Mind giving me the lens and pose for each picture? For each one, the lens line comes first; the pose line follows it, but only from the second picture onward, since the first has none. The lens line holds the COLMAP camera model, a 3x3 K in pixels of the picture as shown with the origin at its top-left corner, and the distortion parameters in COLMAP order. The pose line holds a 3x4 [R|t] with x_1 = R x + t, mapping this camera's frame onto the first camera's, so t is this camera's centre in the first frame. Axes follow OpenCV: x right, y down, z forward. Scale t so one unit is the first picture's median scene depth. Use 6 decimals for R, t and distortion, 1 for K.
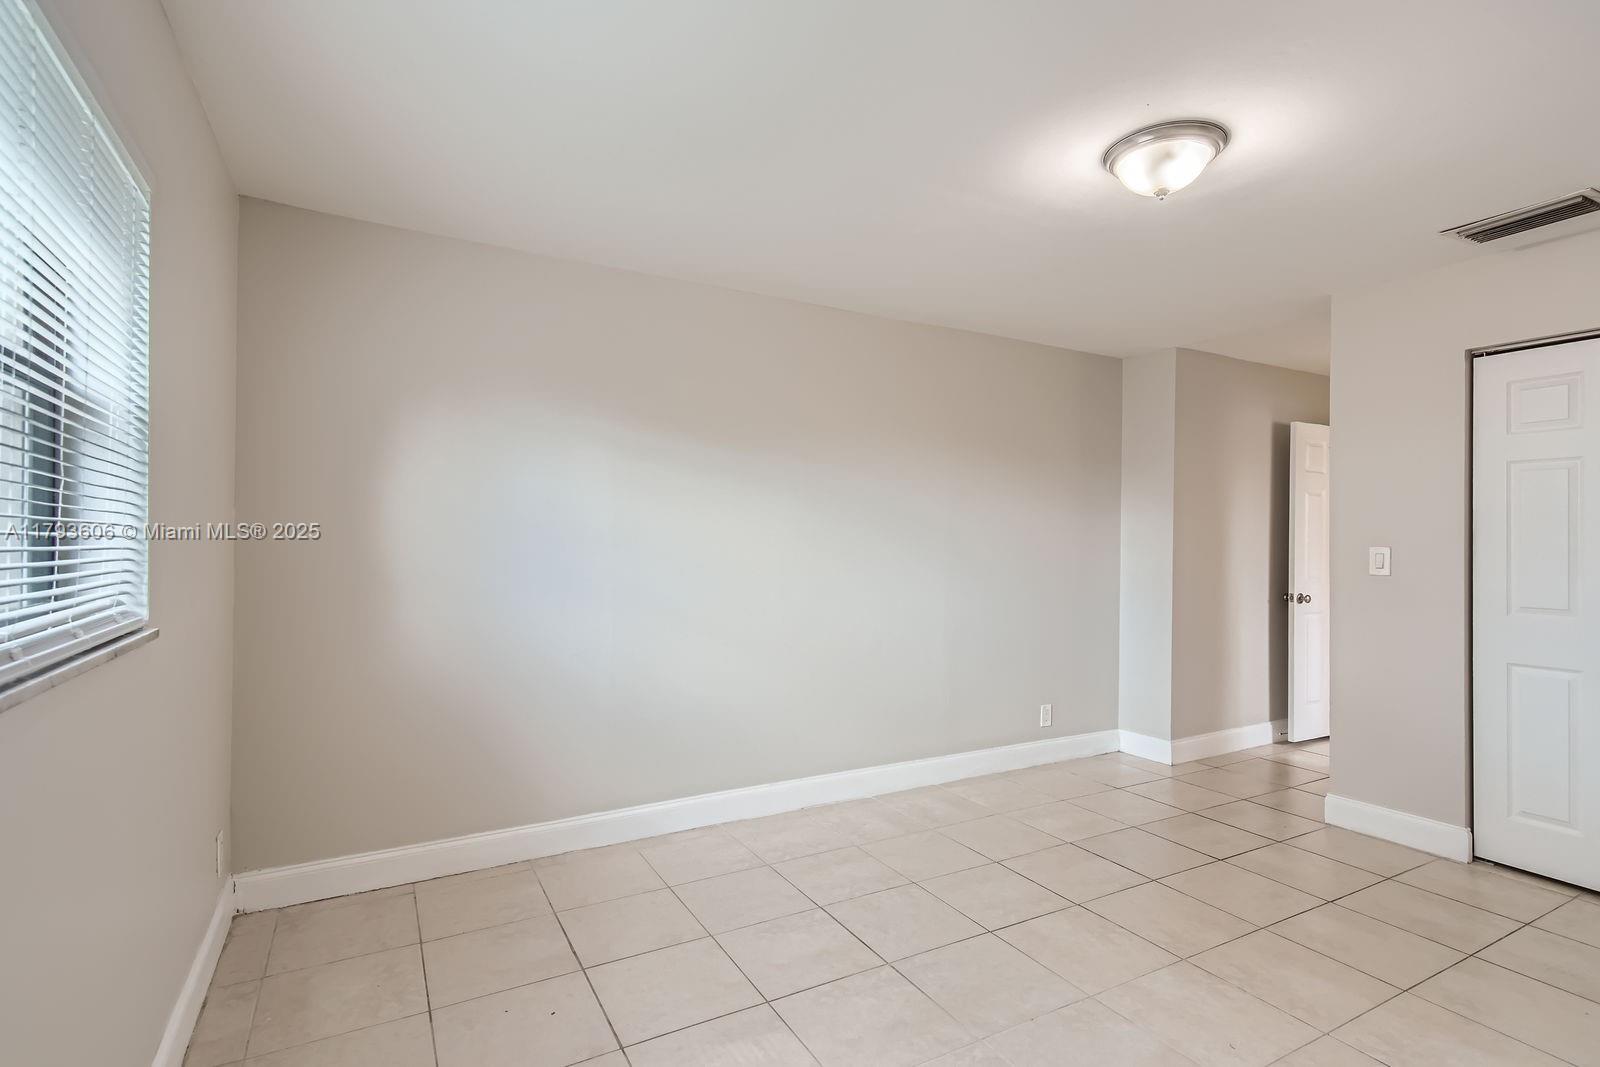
lens RADIAL K [[792.2, 0, 800.8], [0, 792.2, 537.2], [0, 0, 1]] dist [0.029016, -0.002705]
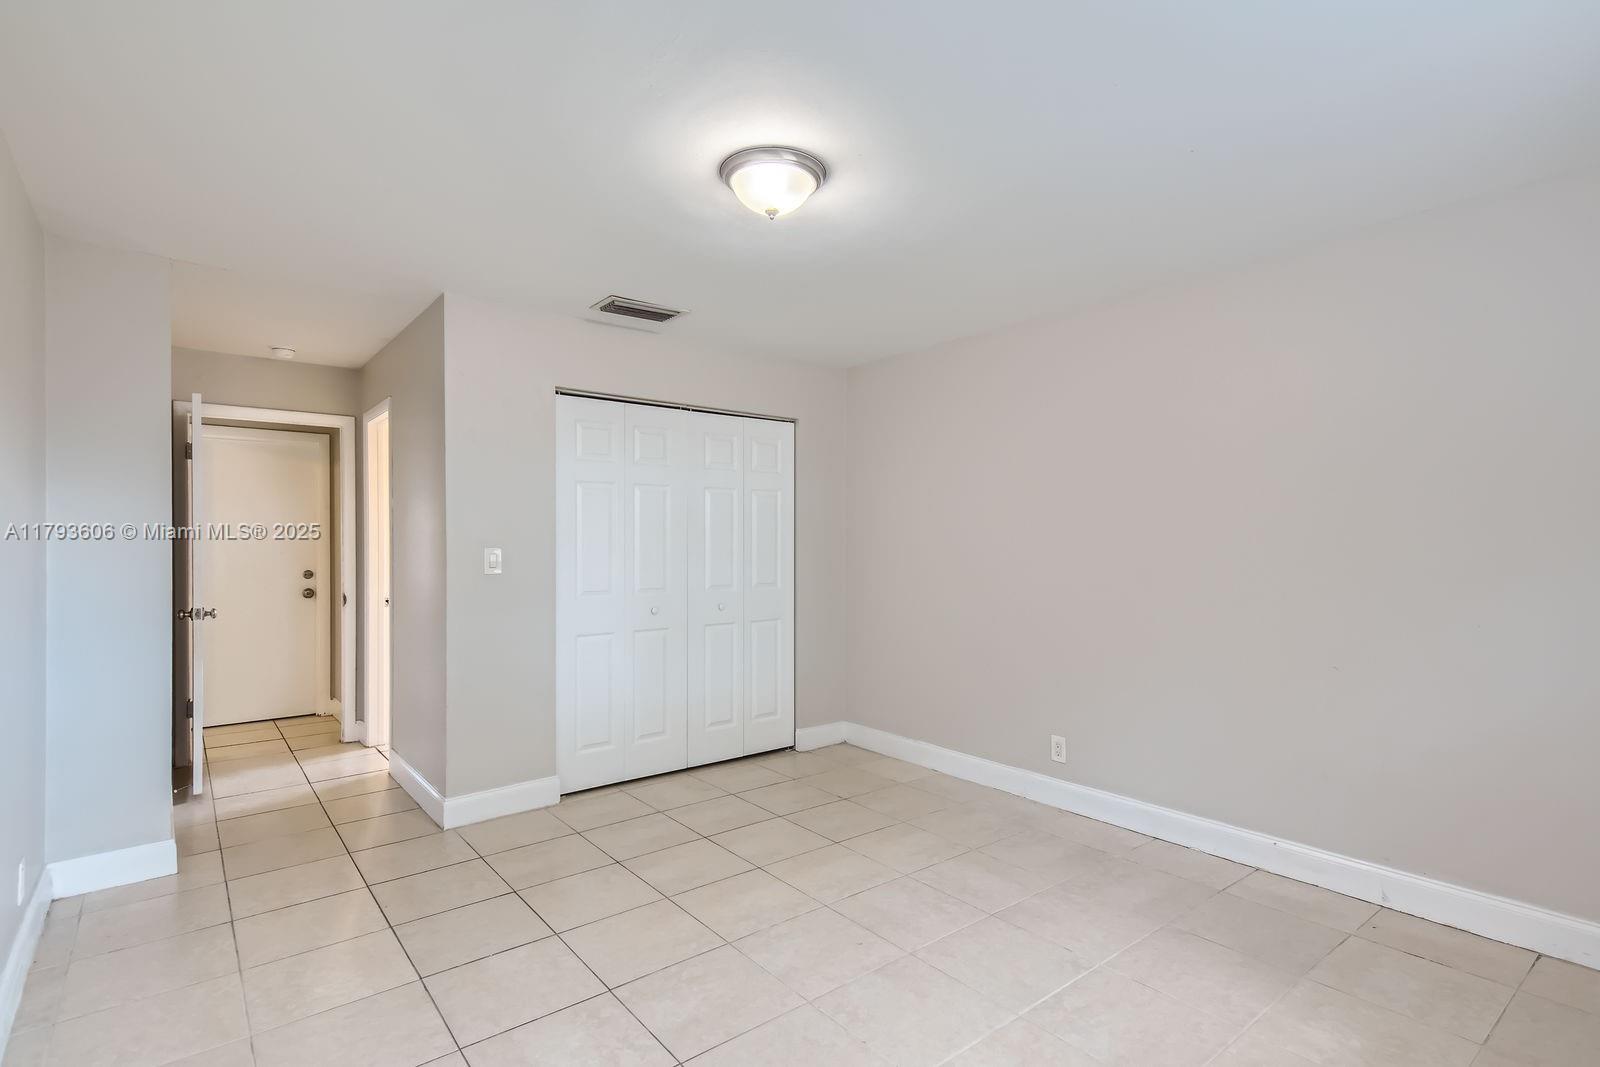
lens RADIAL K [[792.2, 0, 800.7], [0, 792.2, 538.4], [0, 0, 1]] dist [0.029016, -0.002705]
pose [[-0.168470, 0.001319, 0.985706, -0.450123], [-0.001132, 0.999998, -0.001531, 0.001212], [-0.985706, -0.001374, -0.168468, 0.868177]]
